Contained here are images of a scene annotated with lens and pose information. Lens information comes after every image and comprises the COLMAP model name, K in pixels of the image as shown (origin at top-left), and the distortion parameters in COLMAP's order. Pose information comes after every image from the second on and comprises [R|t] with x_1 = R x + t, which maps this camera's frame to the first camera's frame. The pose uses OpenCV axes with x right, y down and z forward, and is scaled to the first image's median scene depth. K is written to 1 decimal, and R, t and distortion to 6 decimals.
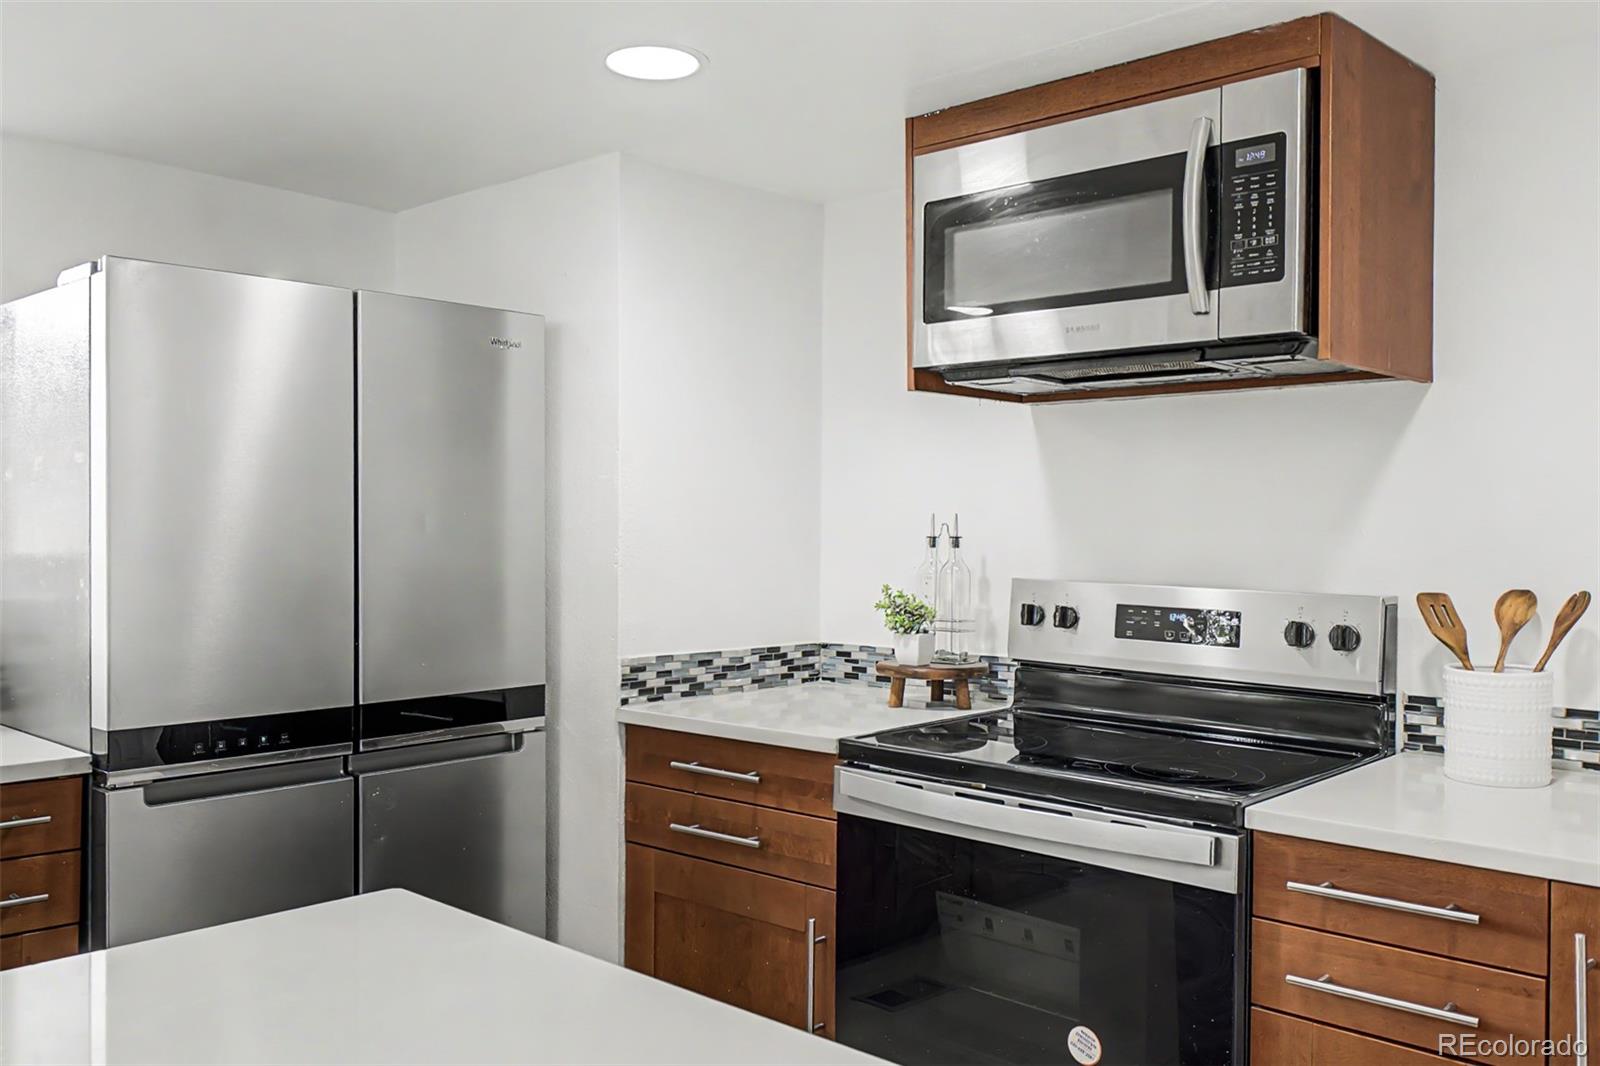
lens RADIAL K [[1370.3, 0, 794.3], [0, 1370.3, 527.7], [0, 0, 1]] dist [-0.004081, 0.004453]
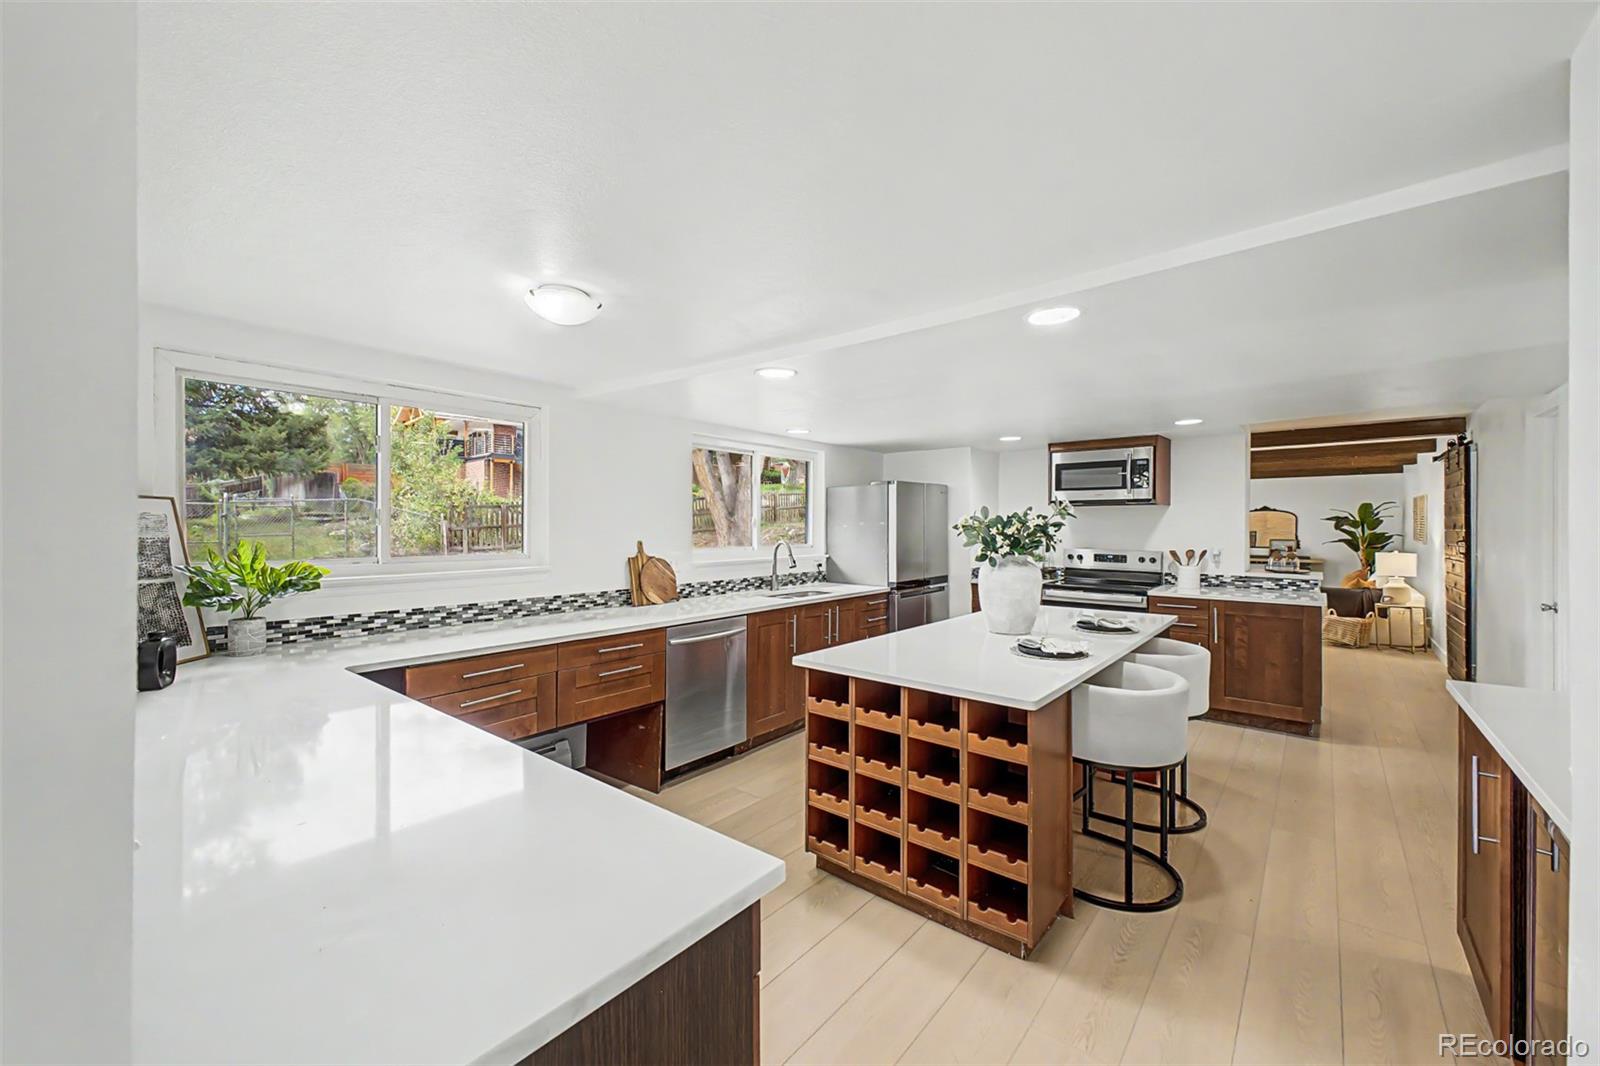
lens RADIAL K [[637.2, 0, 796.4], [0, 637.2, 525.8], [0, 0, 1]] dist [0.011177, -0.000337]
pose [[0.998017, -0.000605, 0.062946, -0.941669], [0.001134, 0.999964, -0.008369, -0.020455], [-0.062939, 0.008424, 0.997982, -1.094518]]
